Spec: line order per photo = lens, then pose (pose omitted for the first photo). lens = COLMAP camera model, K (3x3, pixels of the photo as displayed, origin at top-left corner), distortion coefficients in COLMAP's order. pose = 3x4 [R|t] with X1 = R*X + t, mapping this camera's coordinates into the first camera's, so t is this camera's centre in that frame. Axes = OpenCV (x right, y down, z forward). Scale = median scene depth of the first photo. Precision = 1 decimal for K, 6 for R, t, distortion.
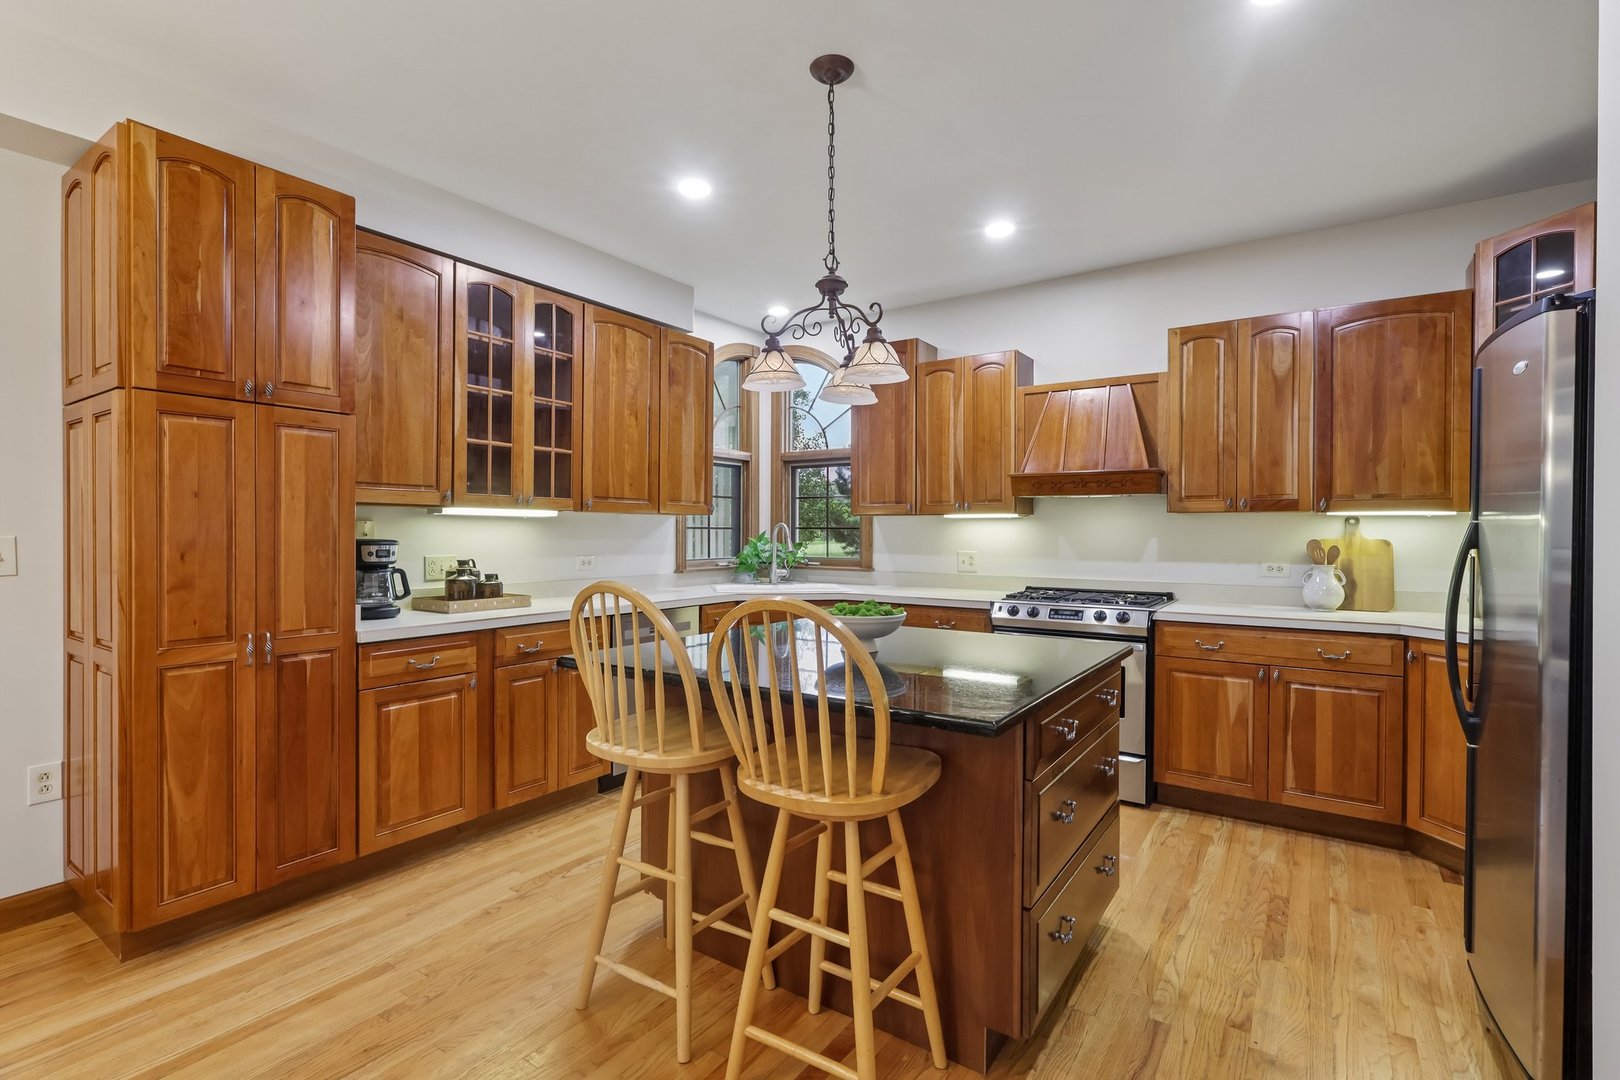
lens RADIAL K [[750.2, 0, 805.7], [0, 750.2, 537.9], [0, 0, 1]] dist [0.001259, -0.000092]
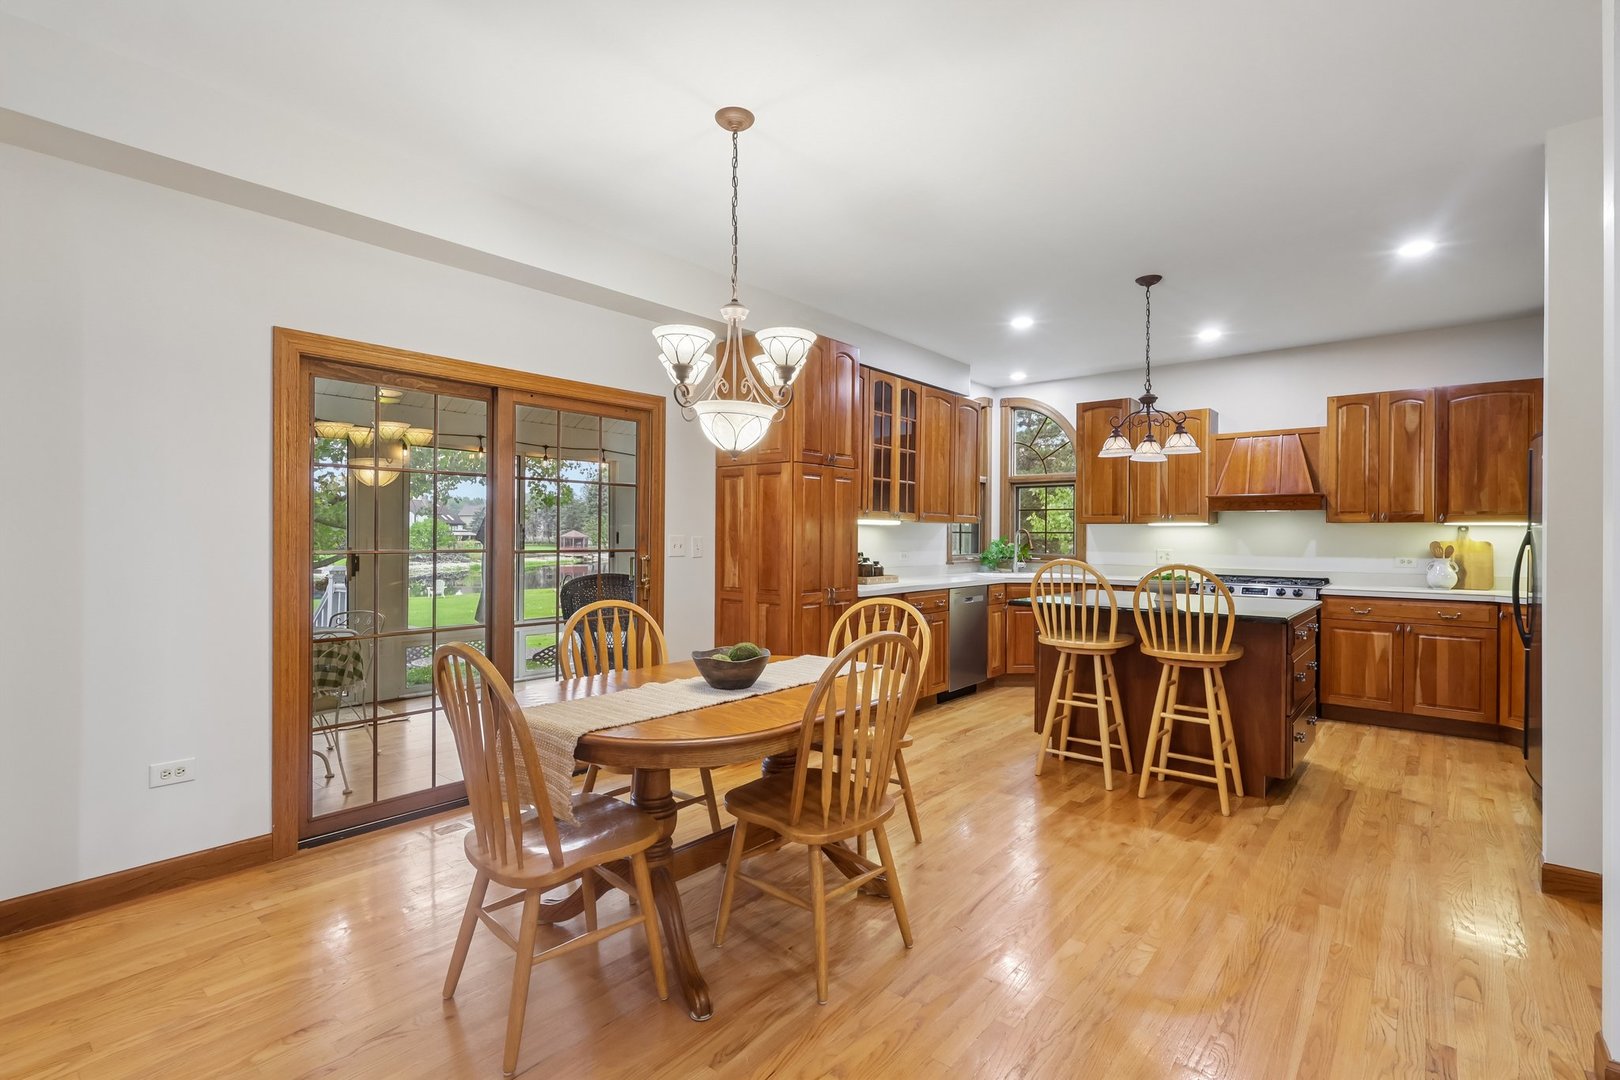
lens RADIAL K [[750.2, 0, 805.7], [0, 750.2, 537.9], [0, 0, 1]] dist [0.001259, -0.000092]
pose [[0.995070, 0.002591, -0.099138, -0.407957], [-0.003020, 0.999987, -0.004180, 0.005399], [0.099126, 0.004459, 0.995065, -0.591612]]
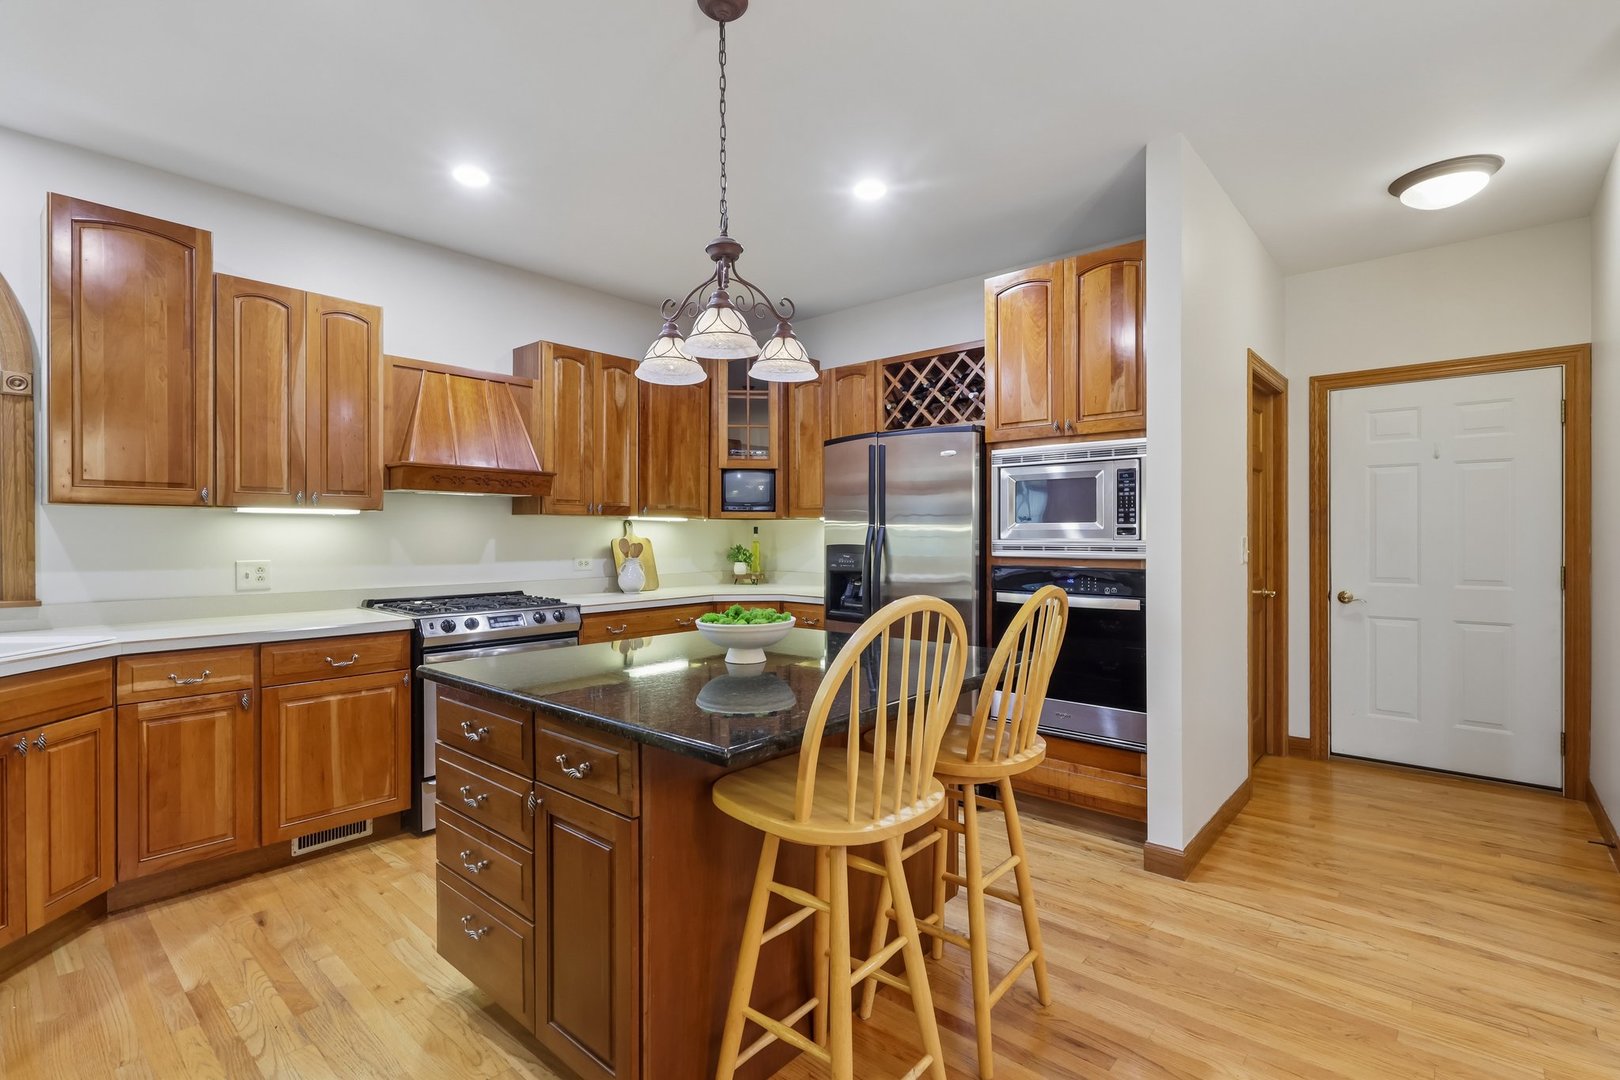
lens RADIAL K [[750.2, 0, 805.7], [0, 750.2, 537.9], [0, 0, 1]] dist [0.001259, -0.000092]
pose [[0.126492, -0.006188, 0.991948, -0.549963], [0.010418, 0.999934, 0.004910, -0.001759], [-0.991913, 0.009713, 0.126548, 0.532186]]
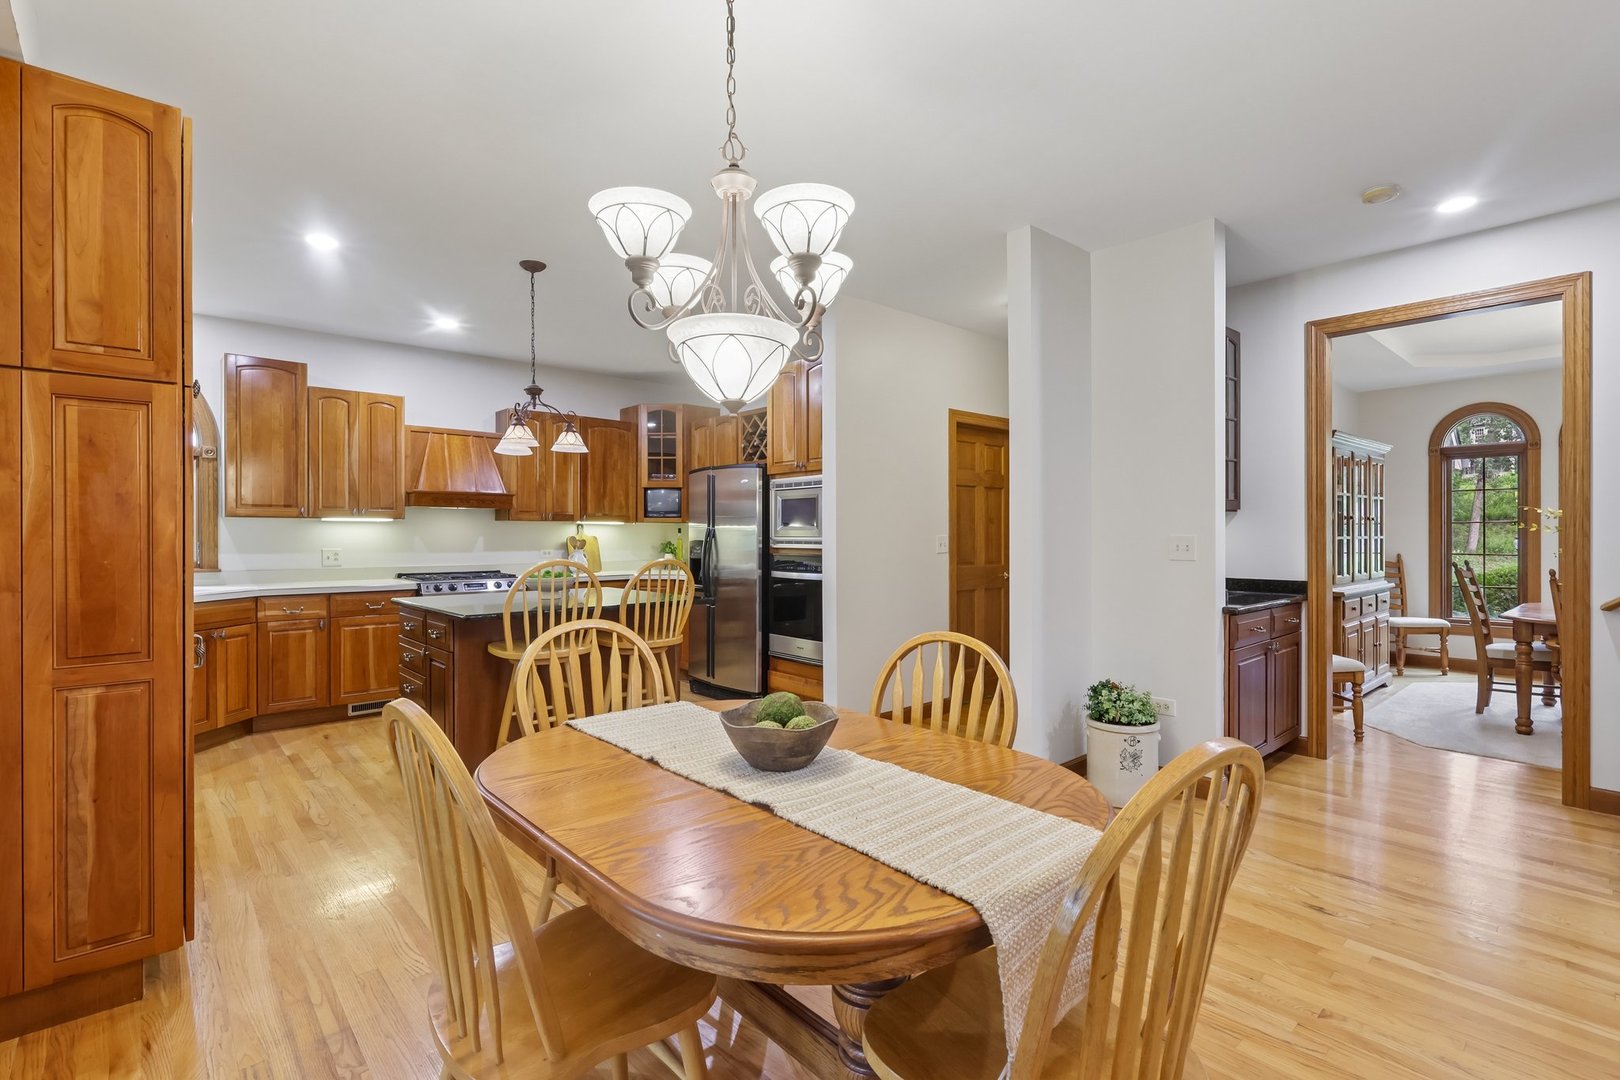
lens RADIAL K [[750.2, 0, 805.7], [0, 750.2, 537.9], [0, 0, 1]] dist [0.001259, -0.000092]
pose [[0.243792, -0.006575, 0.969805, -1.001422], [0.009507, 0.999945, 0.004390, 0.003443], [-0.969781, 0.008150, 0.243841, -0.022148]]
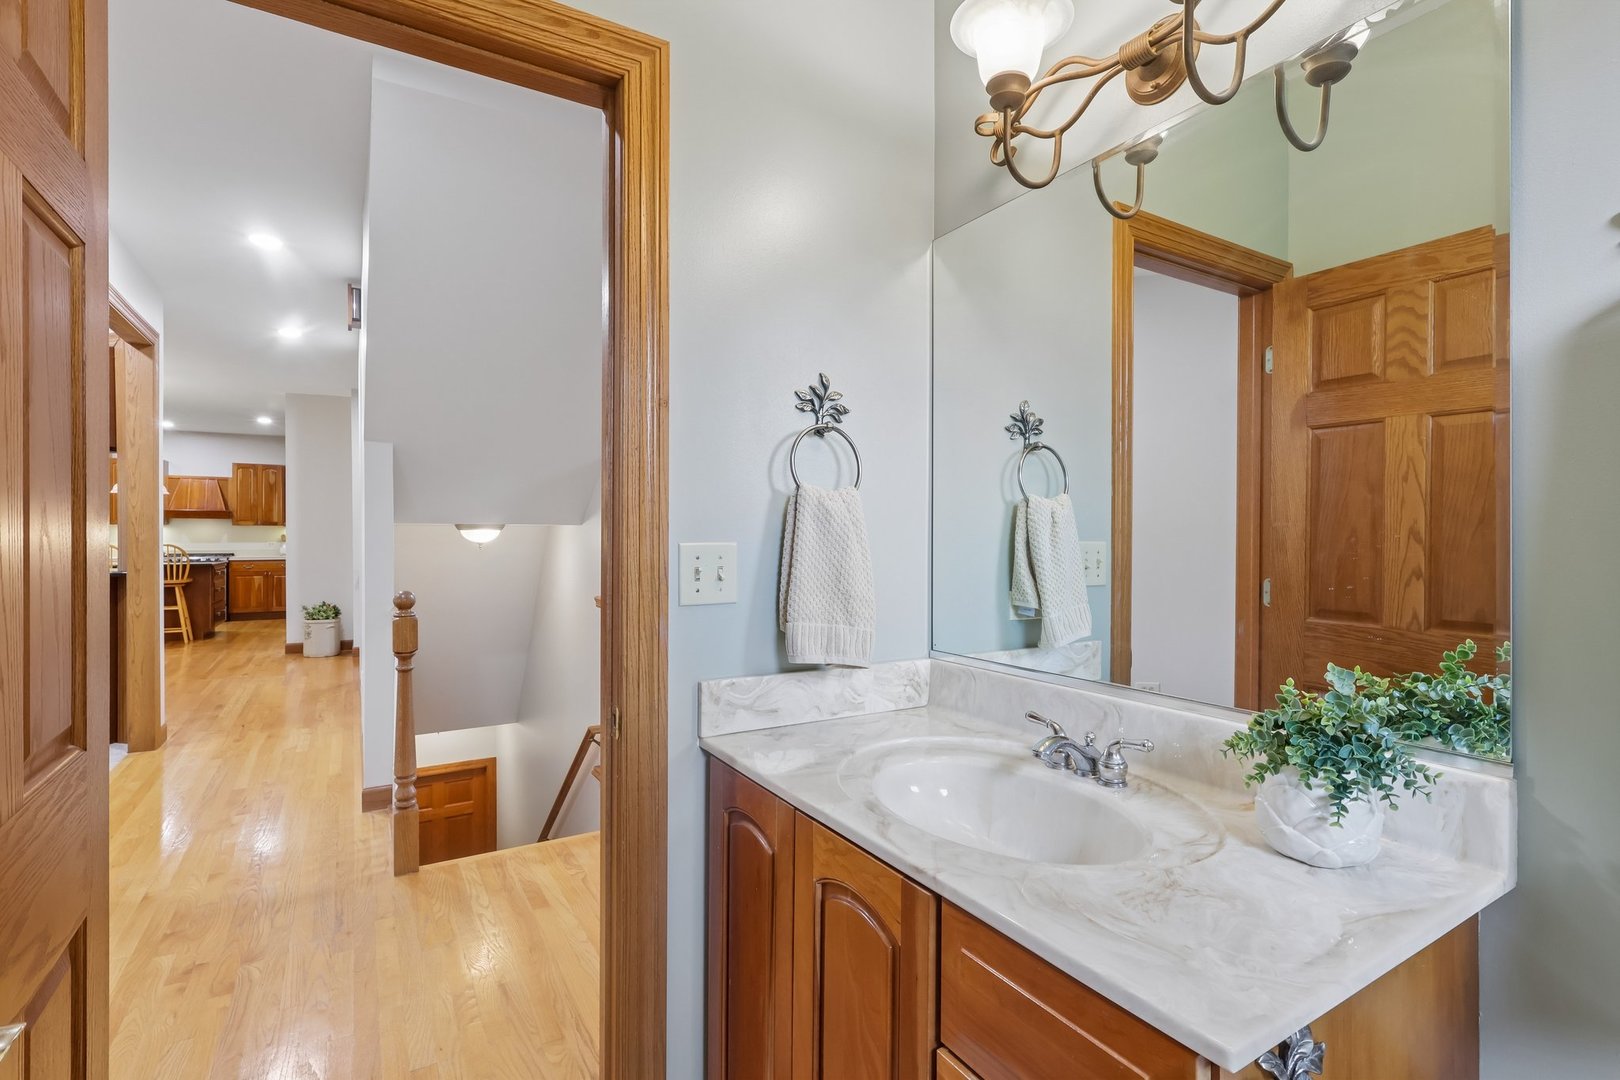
lens RADIAL K [[750.2, 0, 805.7], [0, 750.2, 537.9], [0, 0, 1]] dist [0.001259, -0.000092]
pose [[0.414890, -0.004407, 0.909861, -1.345025], [0.003921, 0.999988, 0.003056, 0.016866], [-0.909863, 0.002300, 0.414902, -2.411827]]
